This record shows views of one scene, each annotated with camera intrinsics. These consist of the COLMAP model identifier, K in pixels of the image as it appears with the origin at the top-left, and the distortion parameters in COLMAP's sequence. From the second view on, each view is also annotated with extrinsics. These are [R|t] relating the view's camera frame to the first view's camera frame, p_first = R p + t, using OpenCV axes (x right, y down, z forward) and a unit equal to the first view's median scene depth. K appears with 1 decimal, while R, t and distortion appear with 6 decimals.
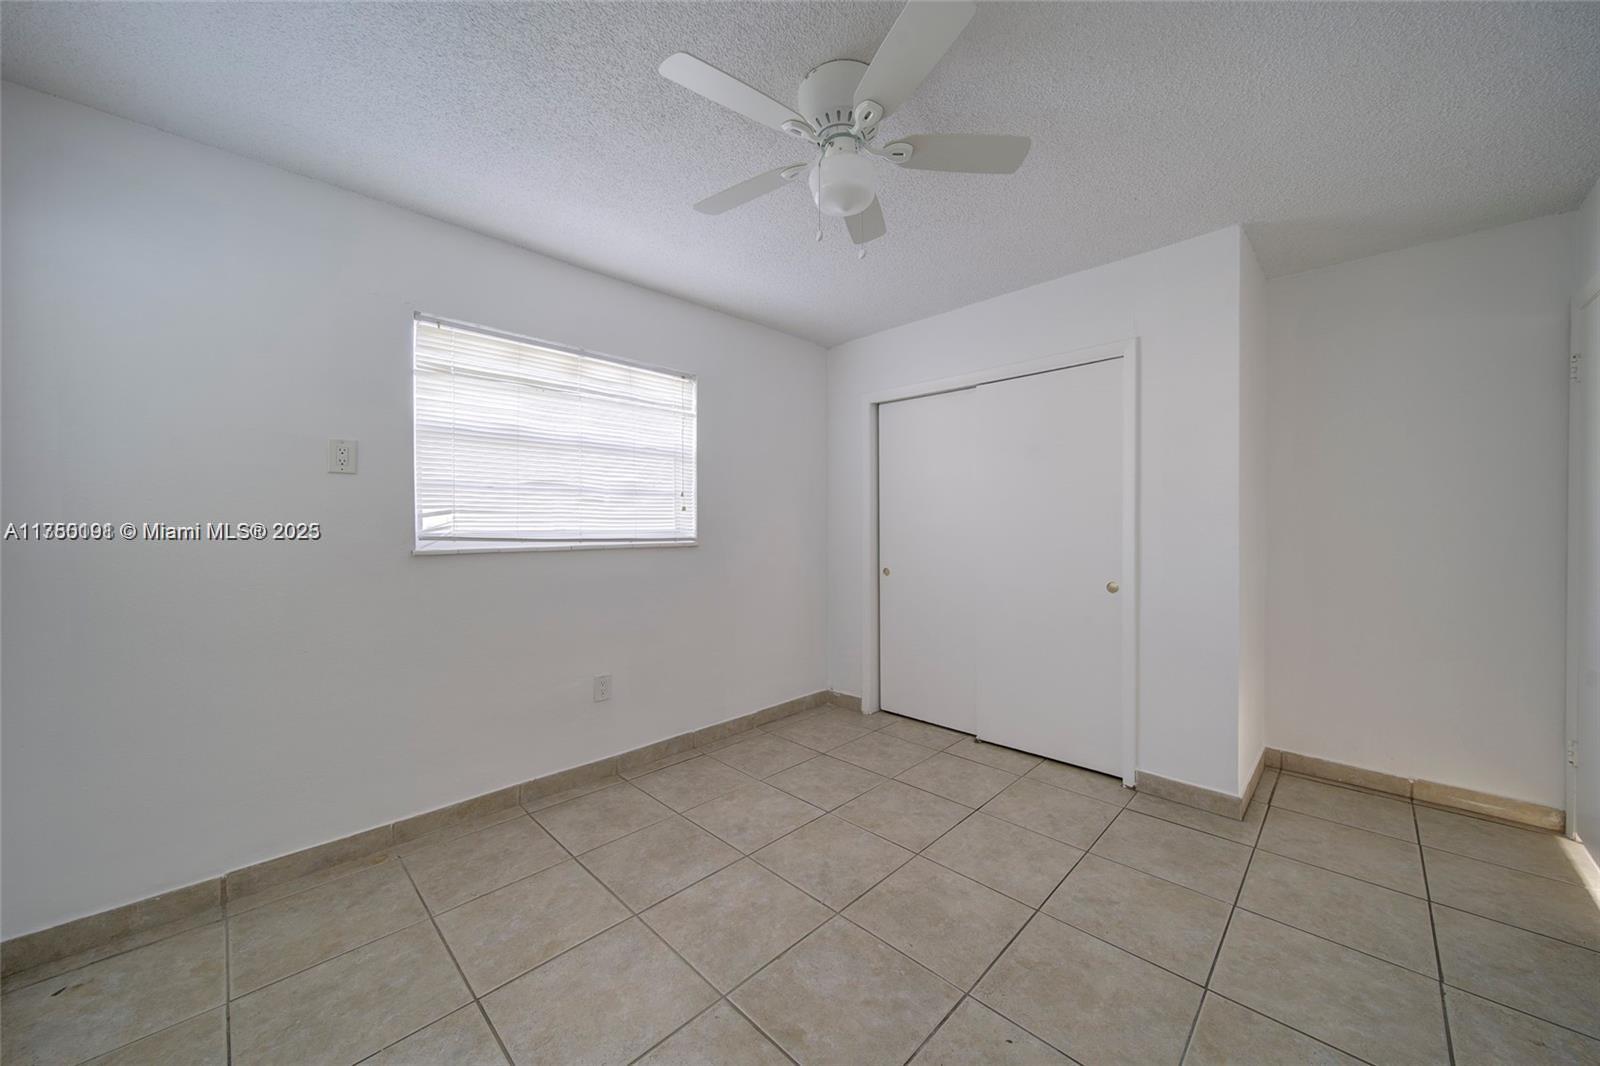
lens RADIAL K [[572.1, 0, 812.0], [0, 572.1, 533.3], [0, 0, 1]] dist [-0.000386, -0.000255]
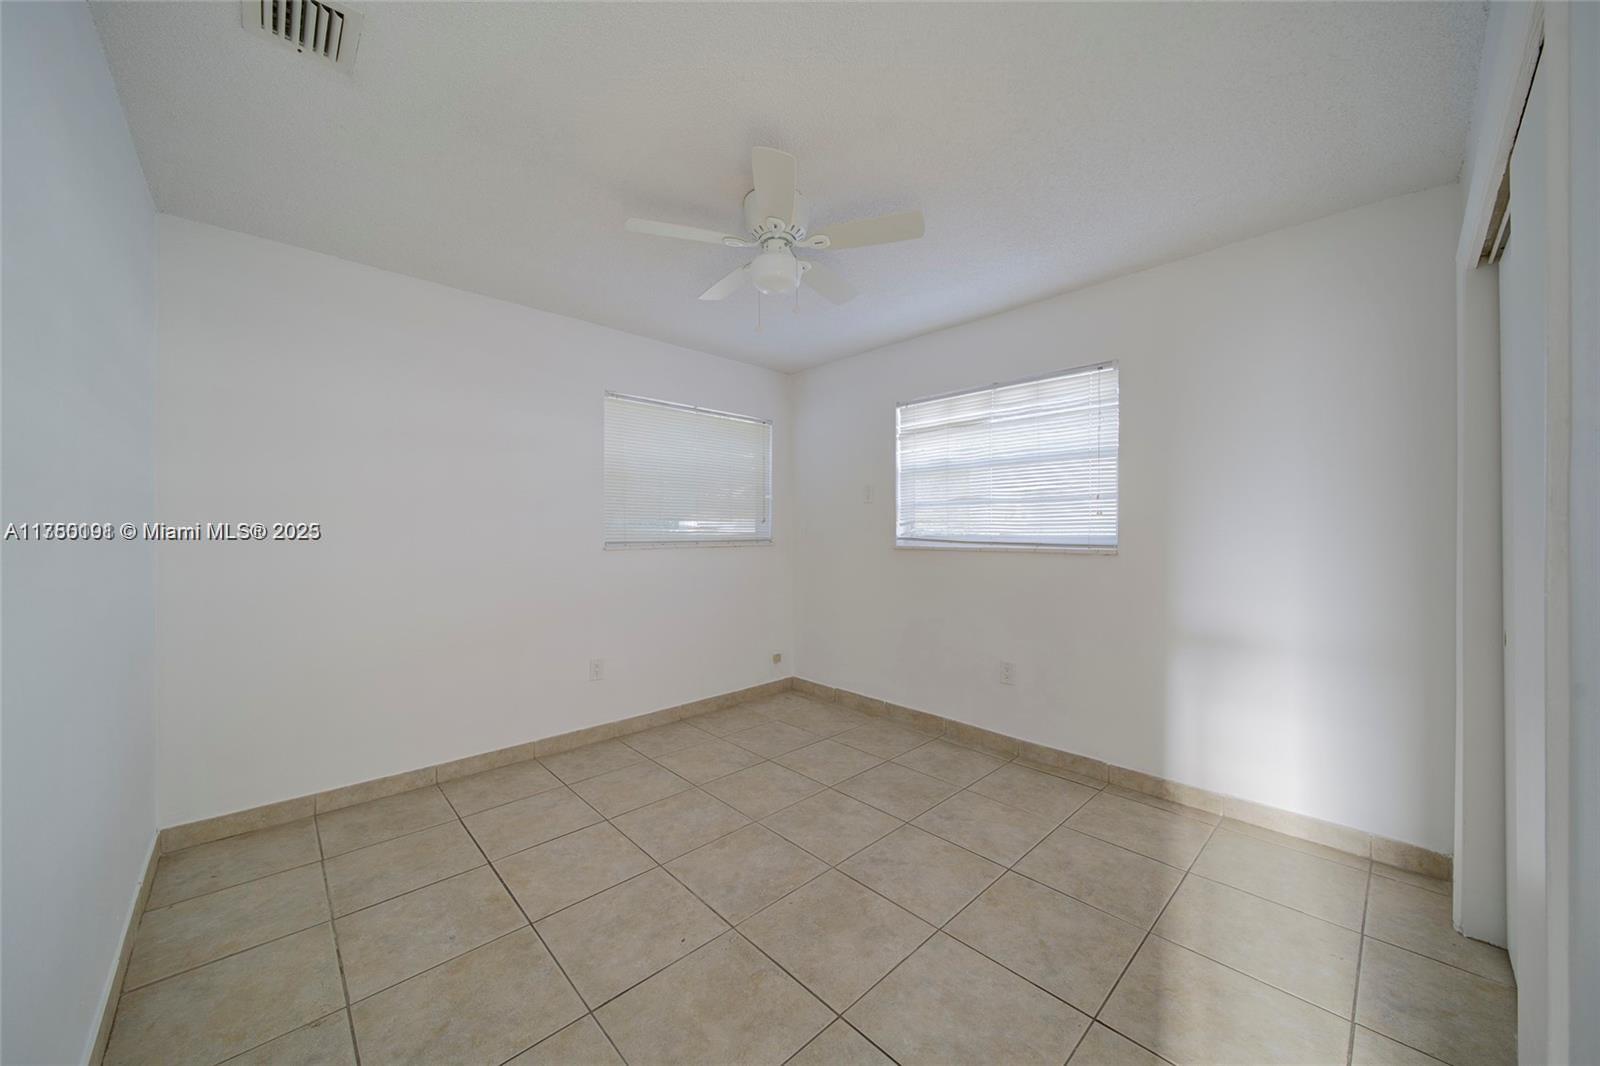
lens RADIAL K [[572.1, 0, 811.9], [0, 572.1, 529.2], [0, 0, 1]] dist [-0.000386, -0.000255]
pose [[-0.037335, -0.000461, -0.999303, 0.940794], [-0.010621, 0.999944, -0.000065, -0.014259], [0.999246, 0.010612, -0.037338, 0.776766]]
